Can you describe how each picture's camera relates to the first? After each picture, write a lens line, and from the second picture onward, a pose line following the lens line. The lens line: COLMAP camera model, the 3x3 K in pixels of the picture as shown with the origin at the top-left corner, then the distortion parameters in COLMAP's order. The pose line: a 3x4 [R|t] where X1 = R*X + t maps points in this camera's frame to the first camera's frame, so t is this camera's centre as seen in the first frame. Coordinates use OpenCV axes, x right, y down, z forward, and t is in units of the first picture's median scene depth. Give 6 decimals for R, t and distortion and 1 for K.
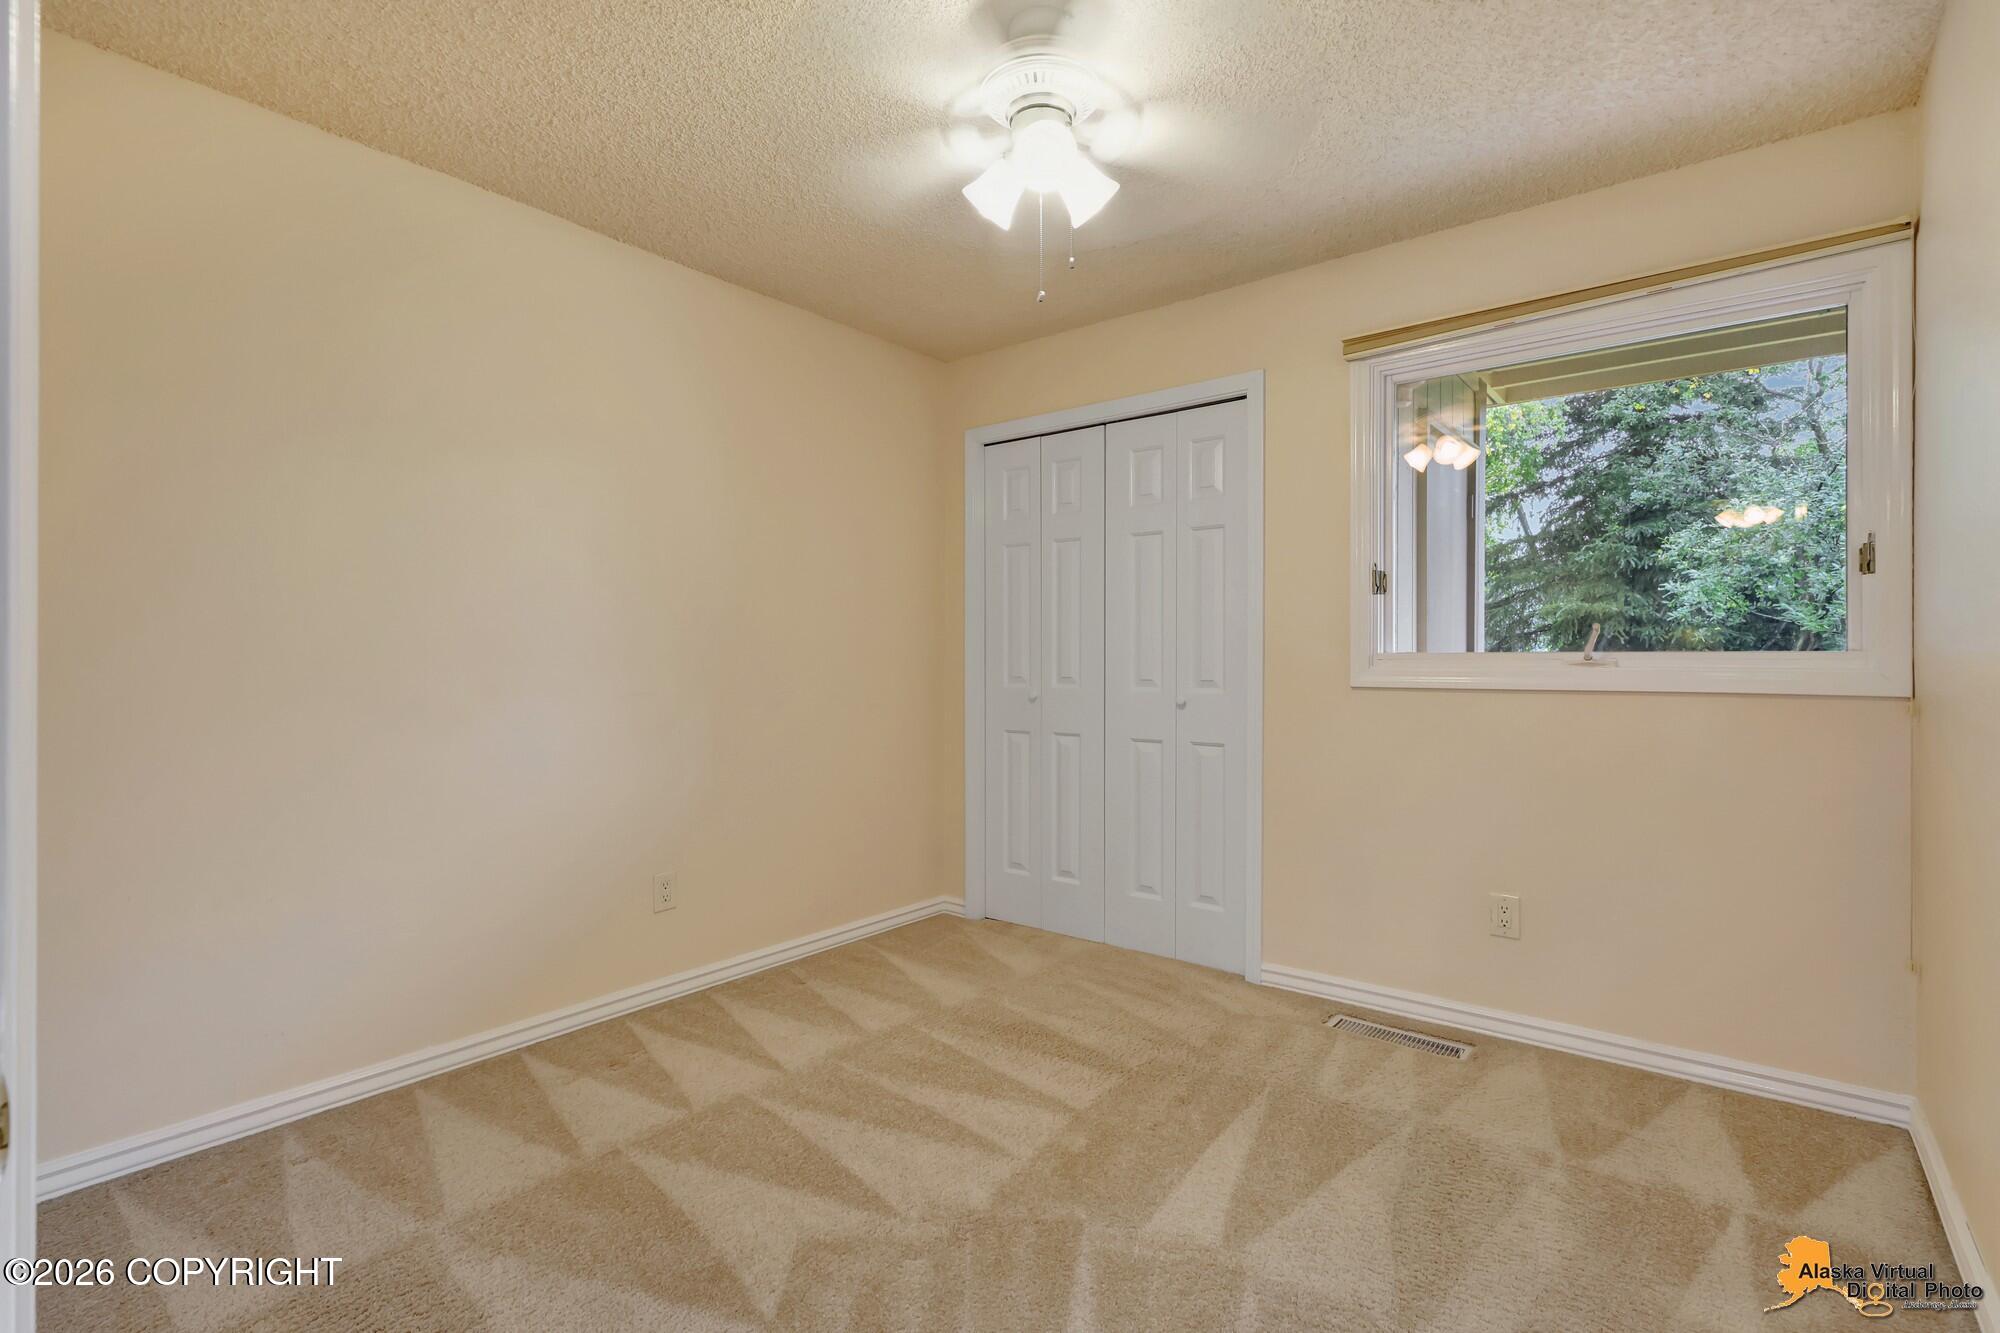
lens RADIAL K [[955.5, 0, 983.2], [0, 955.5, 655.3], [0, 0, 1]] dist [0.007355, -0.003499]
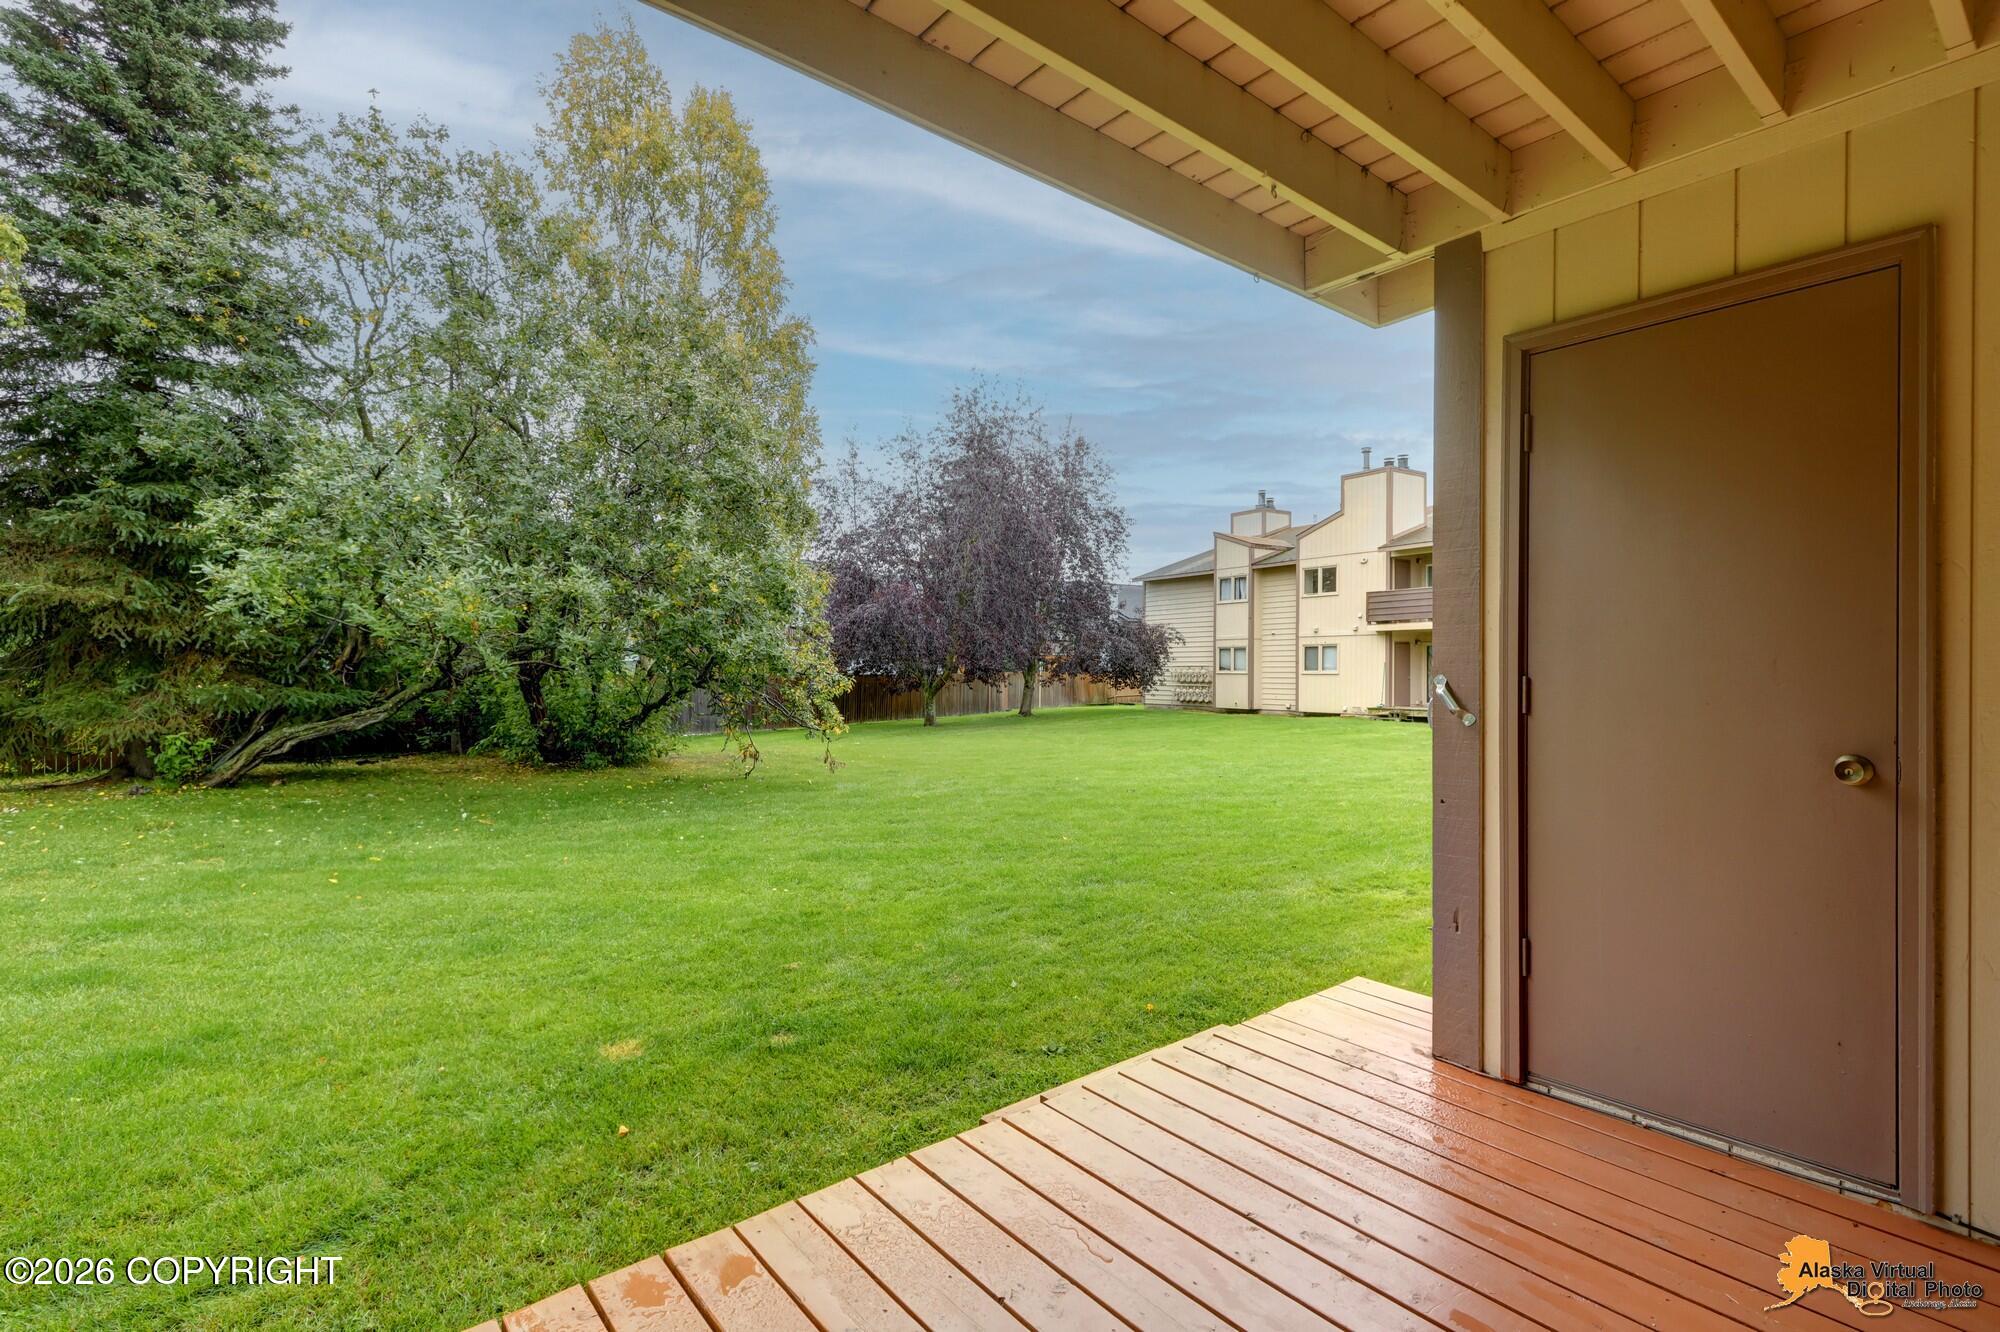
lens RADIAL K [[955.5, 0, 1012.4], [0, 955.5, 683.2], [0, 0, 1]] dist [0.007355, -0.003499]
pose [[0.209129, -0.013037, 0.977801, 0.105546], [-0.005089, 0.999883, 0.014420, 0.001147], [-0.977875, -0.007992, 0.209039, 0.202592]]
